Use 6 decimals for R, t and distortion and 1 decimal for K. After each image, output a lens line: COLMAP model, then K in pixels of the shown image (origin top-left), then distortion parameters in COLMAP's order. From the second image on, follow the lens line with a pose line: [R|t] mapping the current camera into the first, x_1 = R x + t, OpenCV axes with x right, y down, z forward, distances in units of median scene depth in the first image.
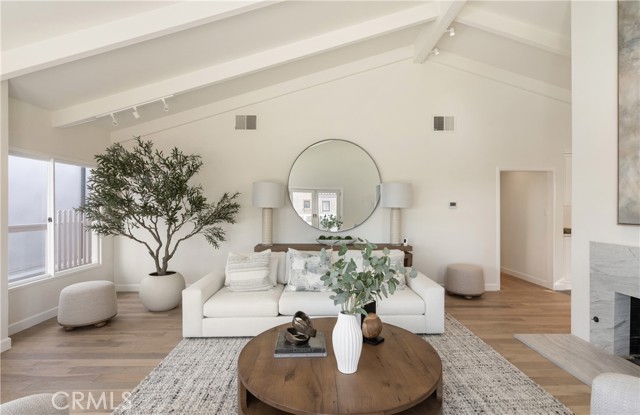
lens RADIAL K [[308.2, 0, 321.6], [0, 308.2, 208.9], [0, 0, 1]] dist [-0.004451, -0.000874]
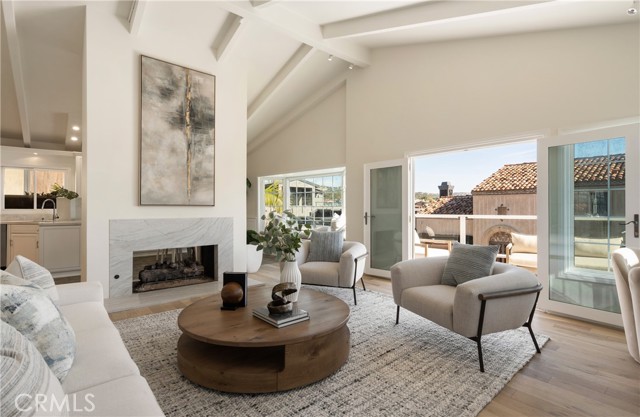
lens RADIAL K [[308.2, 0, 321.1], [0, 308.2, 207.6], [0, 0, 1]] dist [-0.004451, -0.000874]
pose [[-0.621085, -0.000841, 0.783743, -0.784288], [0.000650, 0.999999, 0.001588, 0.058812], [-0.783743, 0.001495, -0.621084, 1.235242]]
